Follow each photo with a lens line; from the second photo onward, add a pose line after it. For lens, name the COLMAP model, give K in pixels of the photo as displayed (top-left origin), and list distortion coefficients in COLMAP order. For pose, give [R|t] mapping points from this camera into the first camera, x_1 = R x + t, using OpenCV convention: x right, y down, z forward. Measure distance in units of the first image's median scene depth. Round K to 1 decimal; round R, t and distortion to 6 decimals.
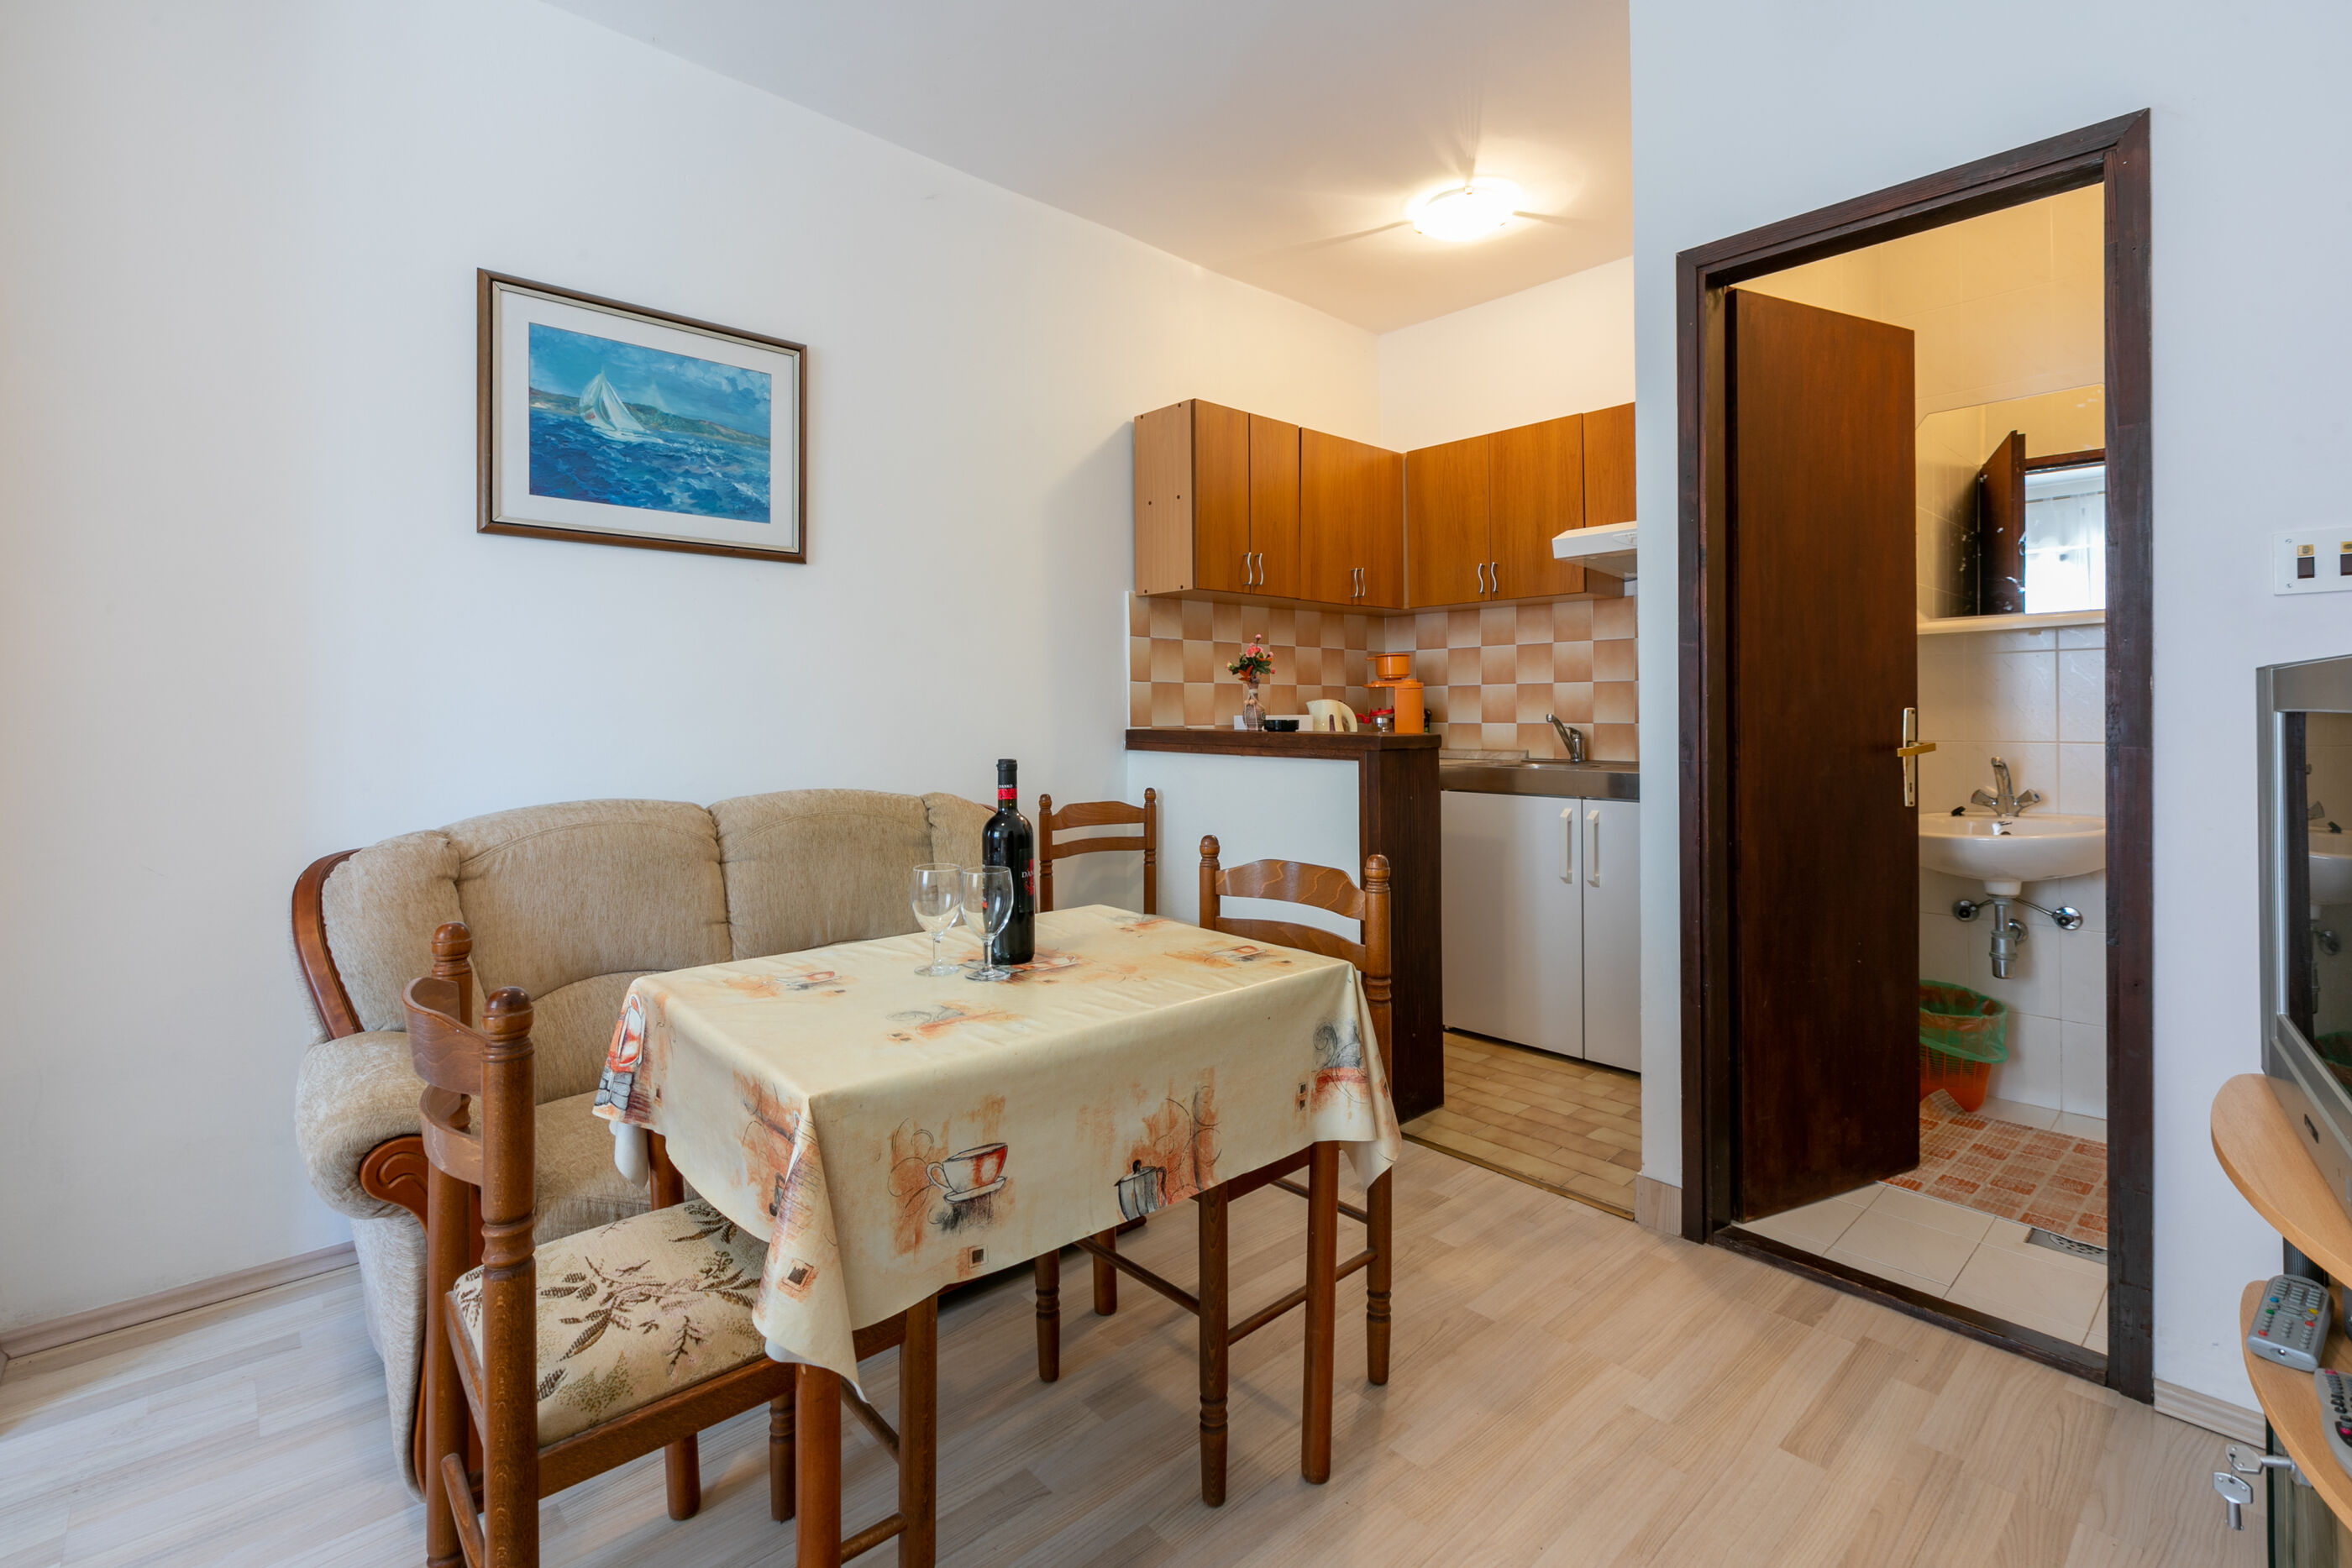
lens RADIAL K [[1062.0, 0, 1180.7], [0, 1062.0, 706.4], [0, 0, 1]] dist [-0.003256, 0.002100]
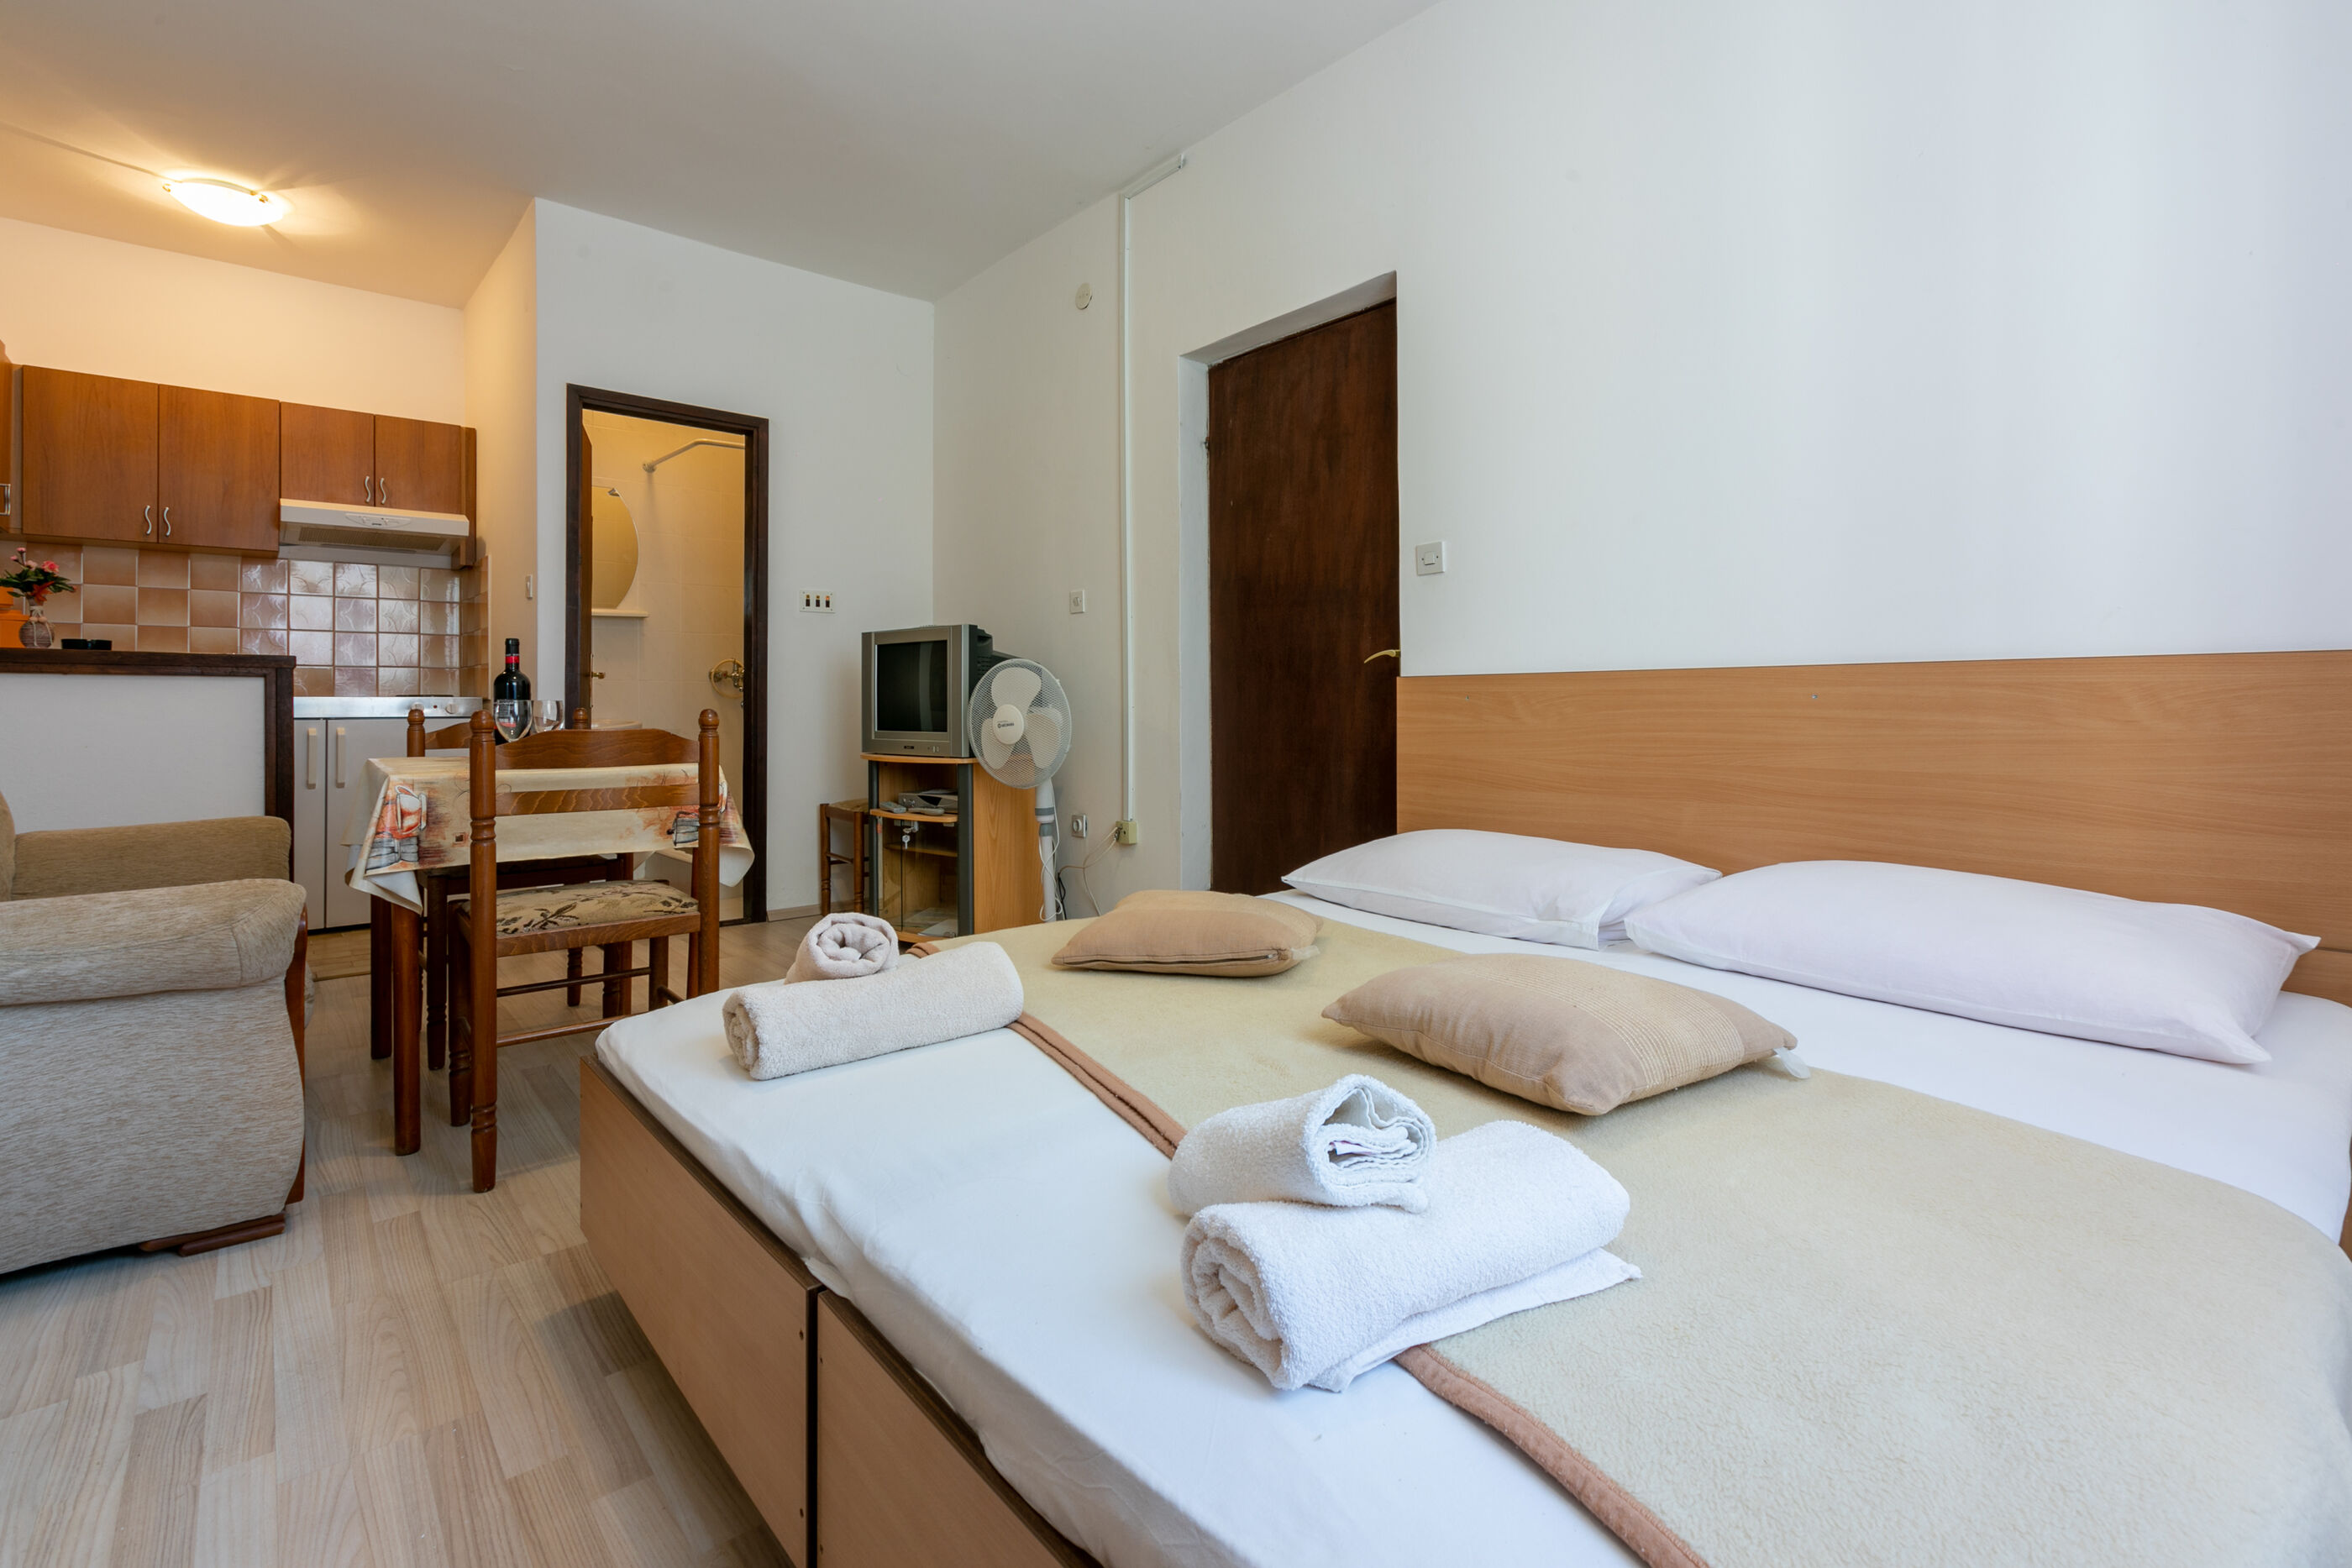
lens RADIAL K [[1062.0, 0, 1169.0], [0, 1062.0, 687.0], [0, 0, 1]] dist [-0.003256, 0.002100]
pose [[0.028965, 0.024234, 0.999287, -0.795528], [0.000816, 0.999705, -0.024268, 0.074735], [-0.999580, 0.001518, 0.028936, -0.021786]]
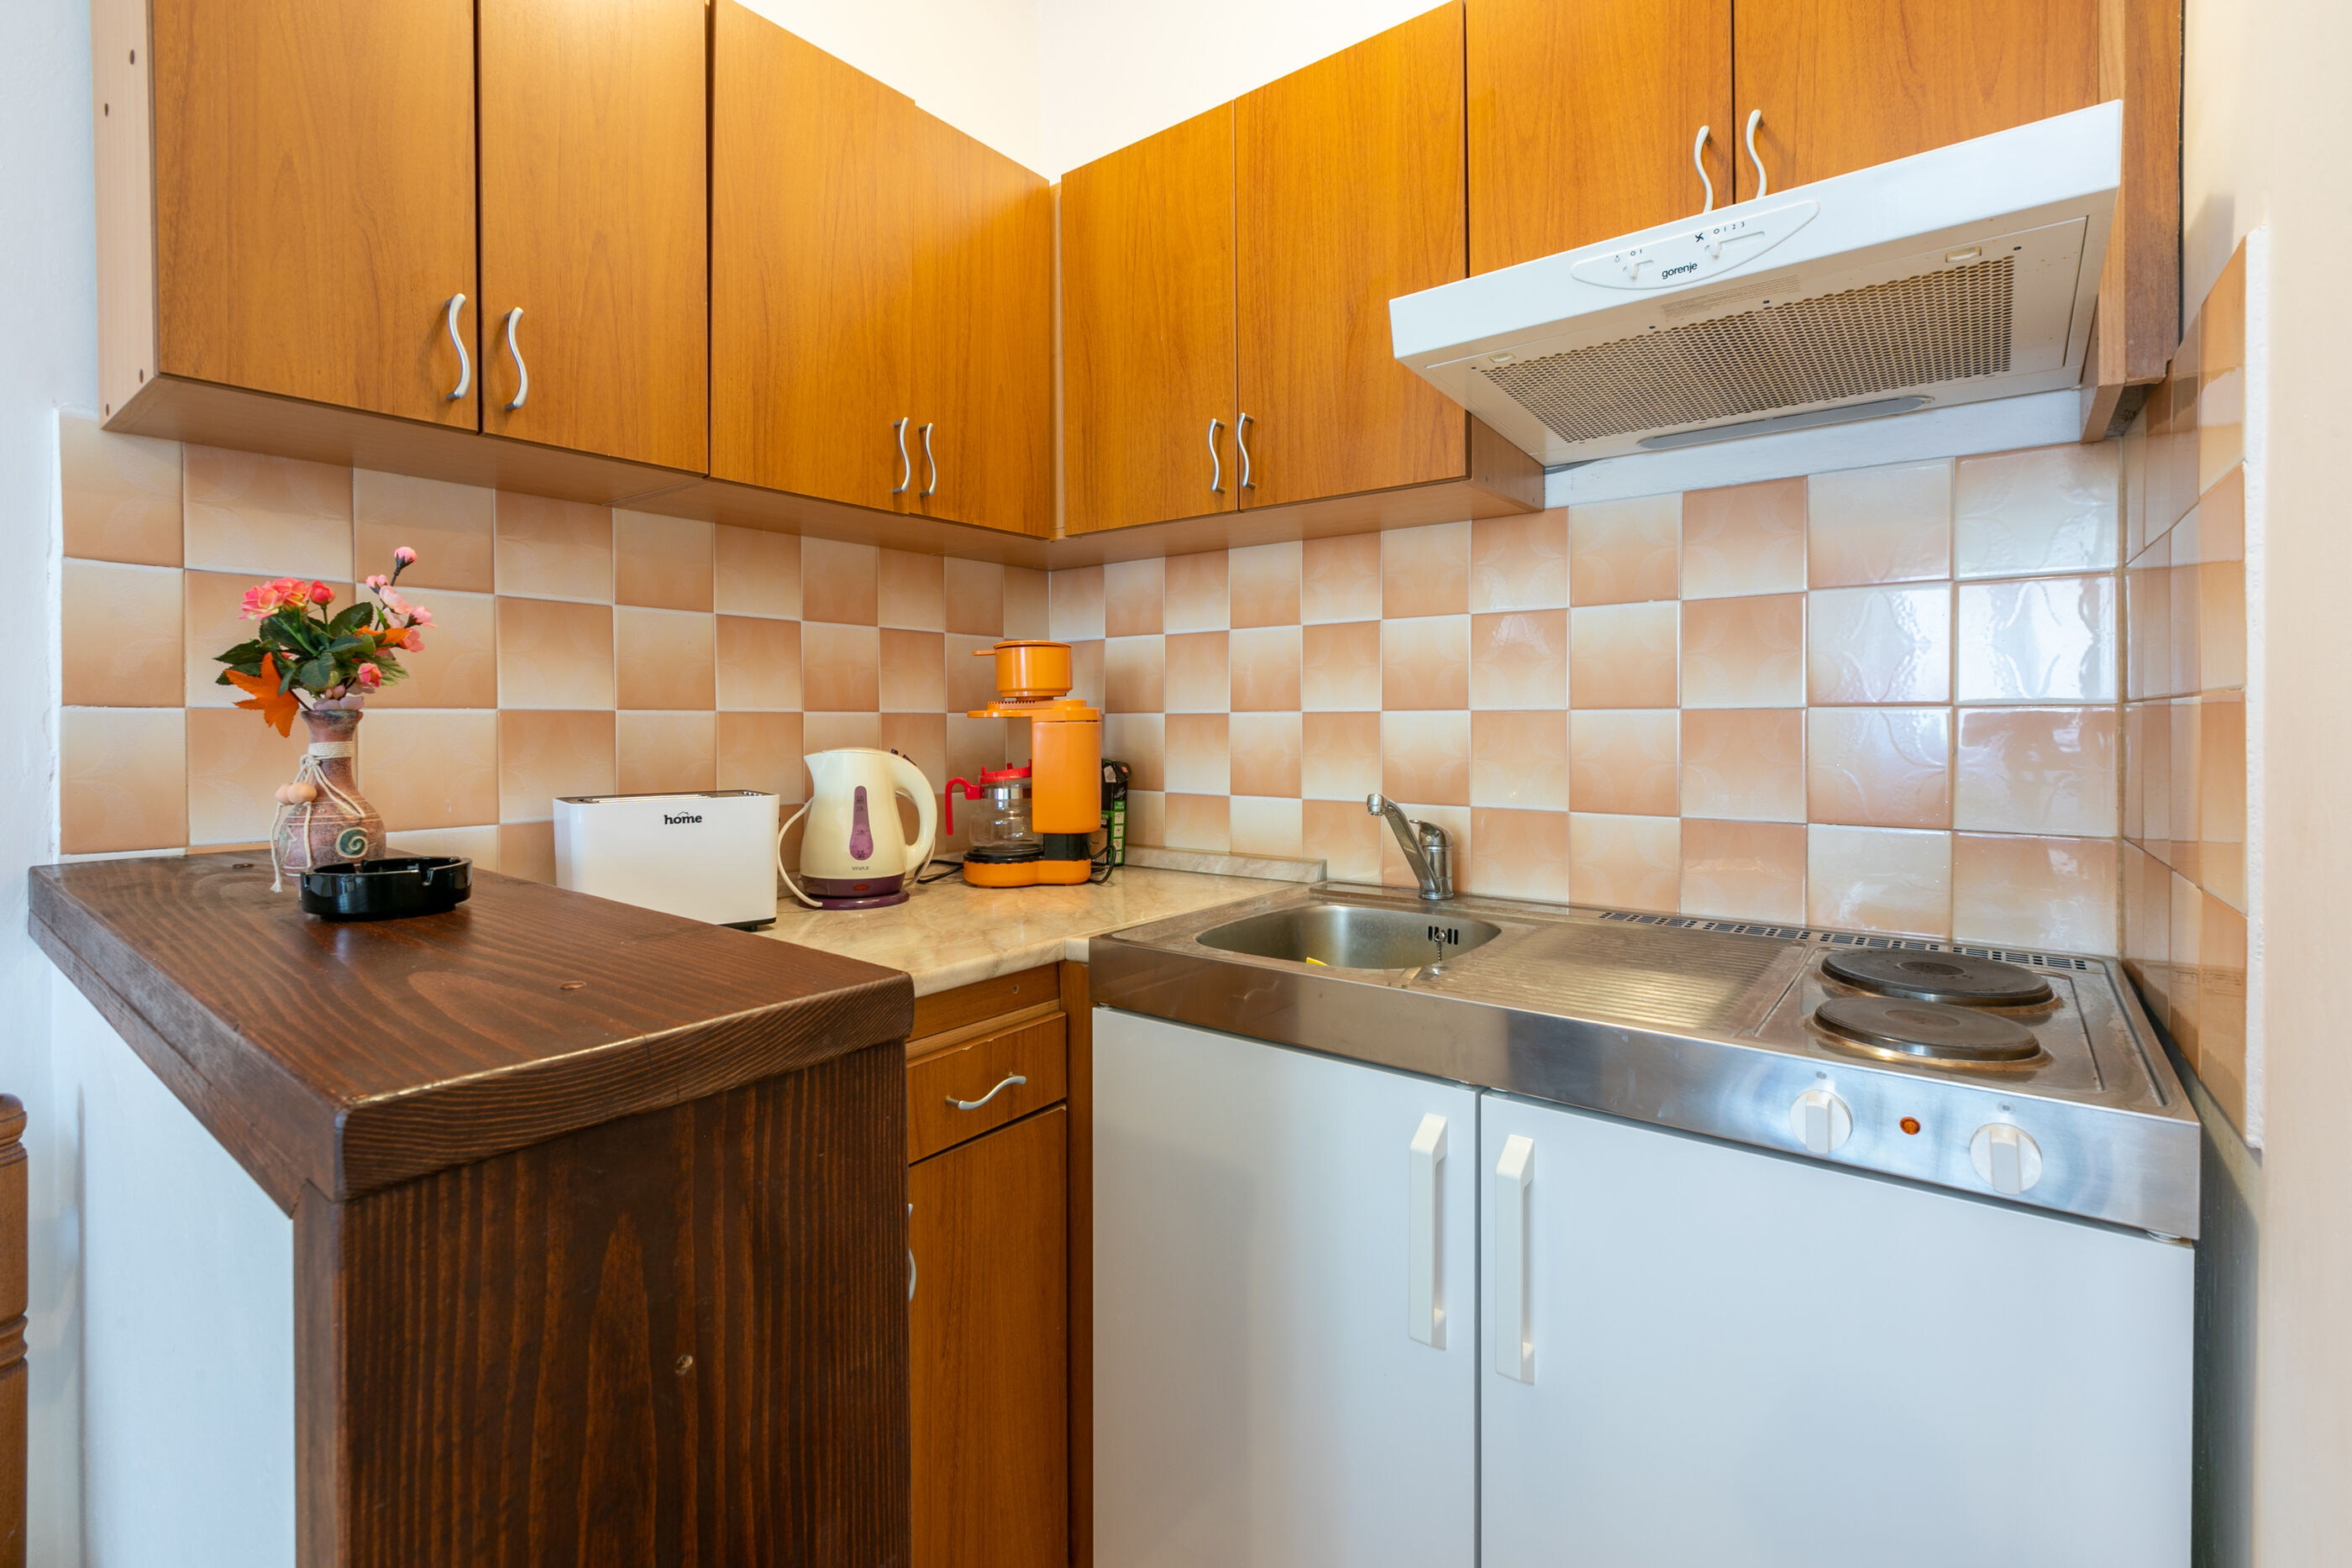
lens RADIAL K [[1062.0, 0, 1169.3], [0, 1062.0, 727.7], [0, 0, 1]] dist [-0.003256, 0.002100]
pose [[0.987918, 0.002435, 0.154957, 0.226810], [-0.004116, 0.999936, 0.010528, -0.022668], [-0.154922, -0.011039, 0.987865, 0.669646]]
